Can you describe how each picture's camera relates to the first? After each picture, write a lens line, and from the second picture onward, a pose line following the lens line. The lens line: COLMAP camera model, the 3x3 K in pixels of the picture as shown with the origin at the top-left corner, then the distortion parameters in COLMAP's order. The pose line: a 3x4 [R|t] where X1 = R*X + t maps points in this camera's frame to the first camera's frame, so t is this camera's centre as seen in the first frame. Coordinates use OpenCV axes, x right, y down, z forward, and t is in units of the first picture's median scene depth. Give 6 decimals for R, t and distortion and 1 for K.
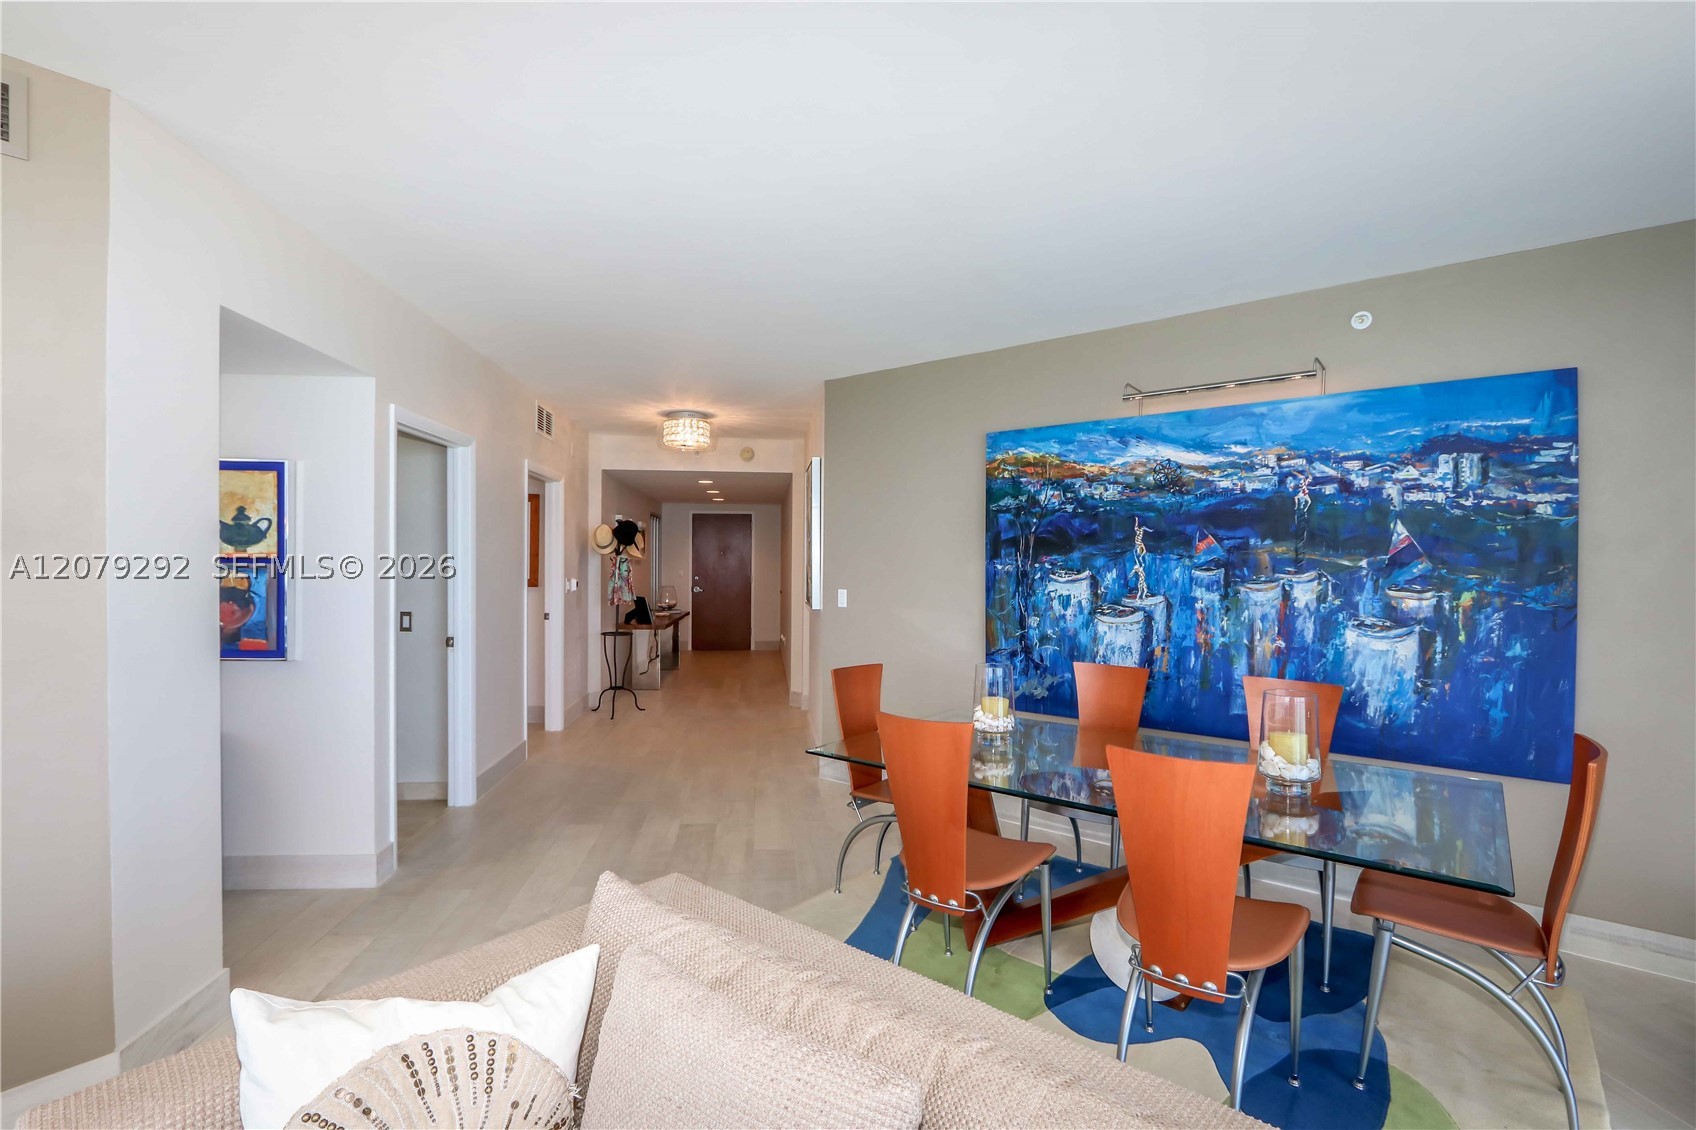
lens RADIAL K [[786.1, 0, 841.6], [0, 786.1, 563.1], [0, 0, 1]] dist [-0.009066, 0.000201]
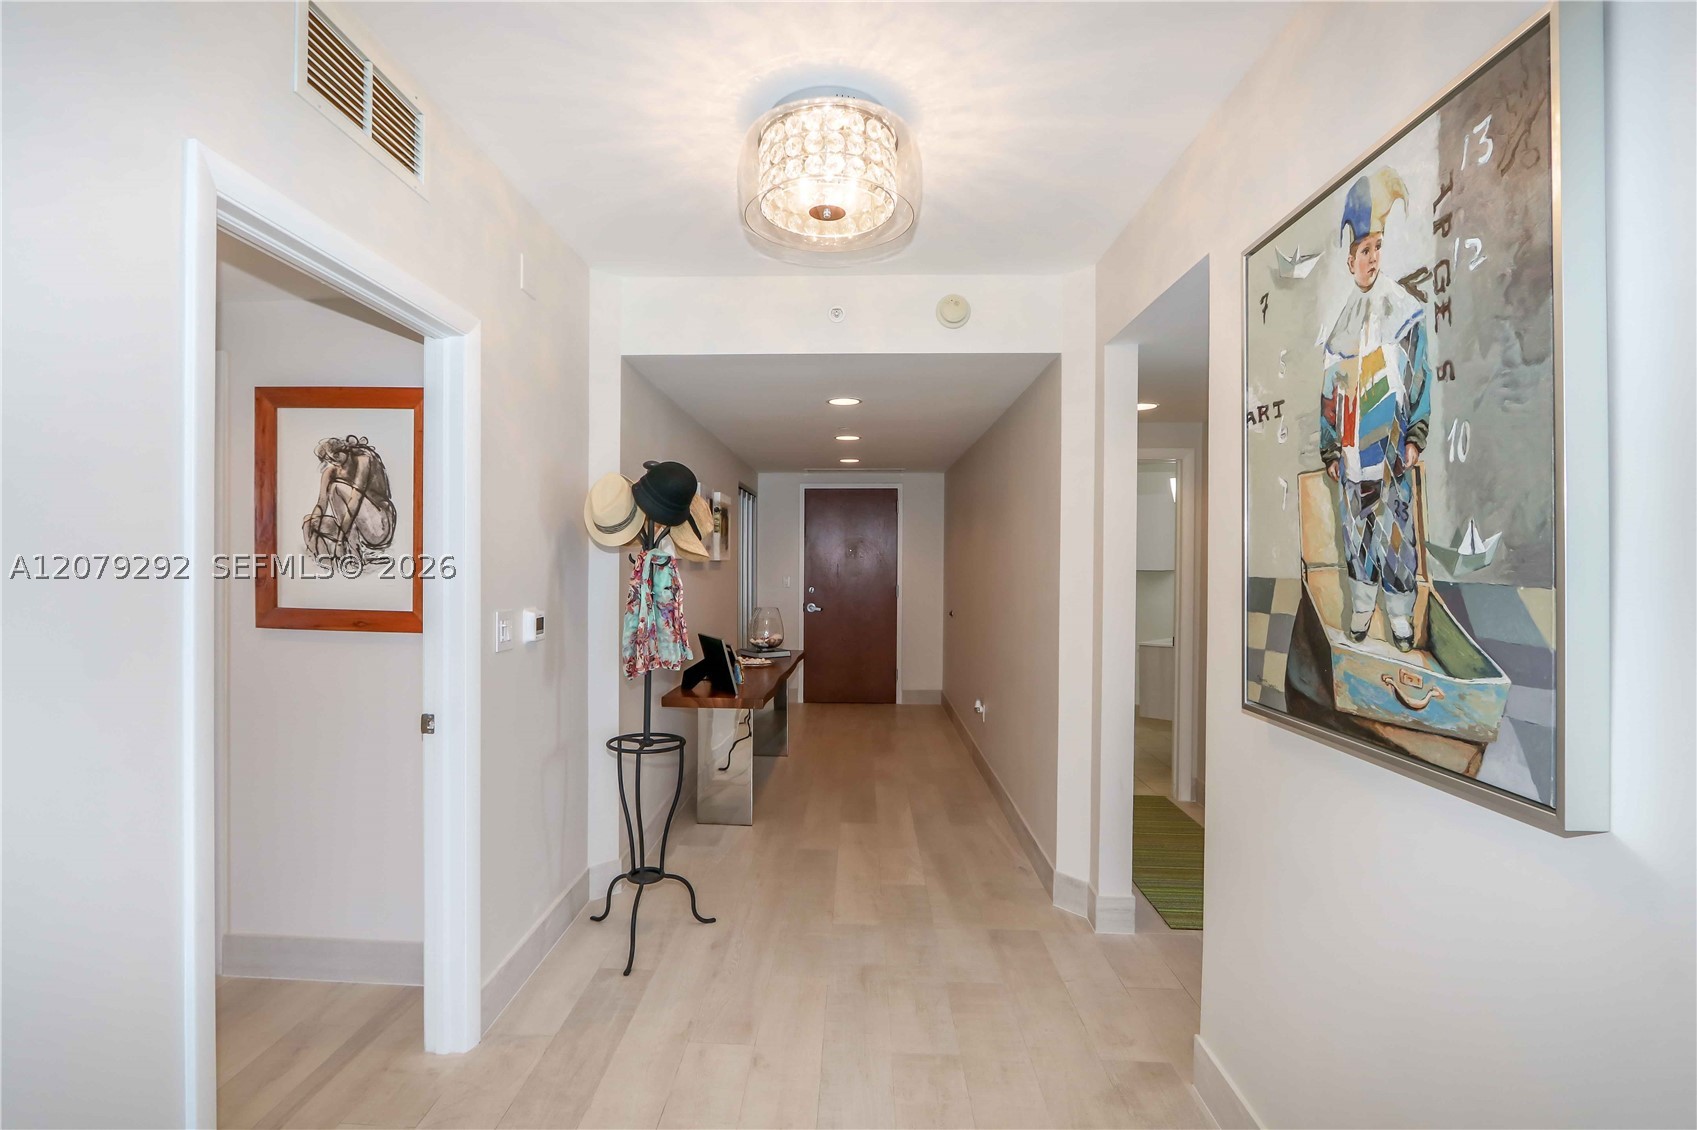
lens RADIAL K [[788.2, 0, 841.5], [0, 788.2, 593.5], [0, 0, 1]] dist [-0.002489, -0.000224]
pose [[0.992590, 0.003641, -0.121459, -0.136467], [0.000697, 0.999364, 0.035652, -0.001634], [0.121511, -0.035472, 0.991956, 0.609722]]
